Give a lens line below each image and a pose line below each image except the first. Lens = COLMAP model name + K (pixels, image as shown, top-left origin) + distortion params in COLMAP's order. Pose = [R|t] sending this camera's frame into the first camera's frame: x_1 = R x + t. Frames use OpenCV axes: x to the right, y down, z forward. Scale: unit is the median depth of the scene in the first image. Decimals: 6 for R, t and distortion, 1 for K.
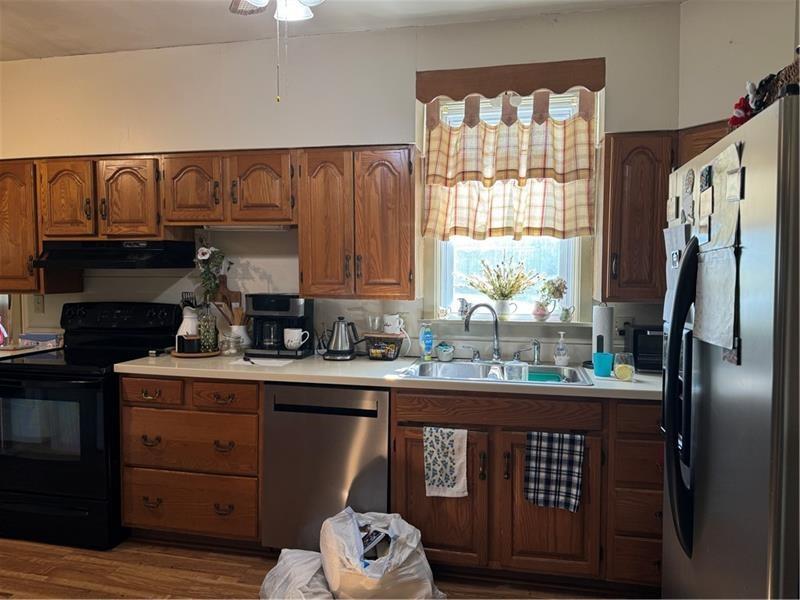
lens RADIAL K [[554.6, 0, 400.0], [0, 554.6, 300.0], [0, 0, 1]] dist [0.084360, -0.129336]
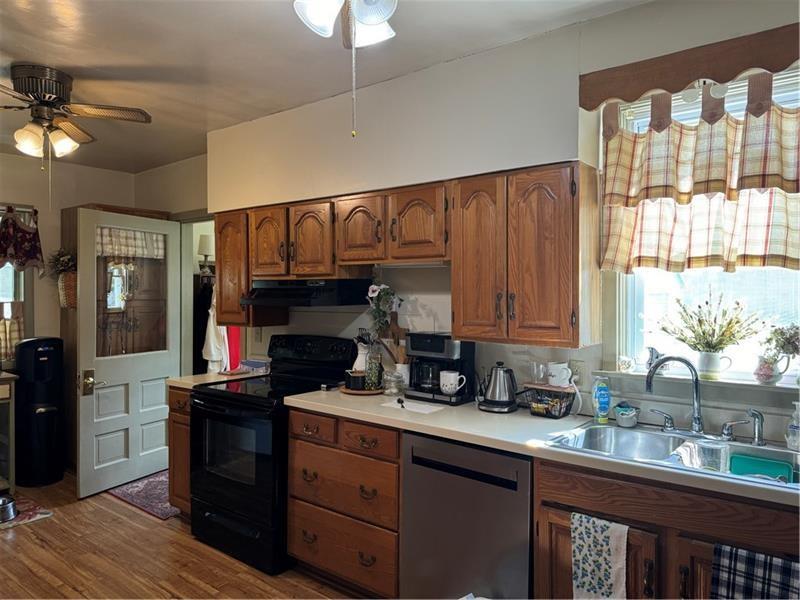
lens RADIAL K [[554.6, 0, 400.0], [0, 554.6, 300.0], [0, 0, 1]] dist [0.084360, -0.129336]
pose [[0.896898, 0.002698, -0.442229, 0.148612], [-0.021821, 0.999033, -0.038162, -0.032372], [0.441698, 0.043877, 0.896090, 0.135933]]
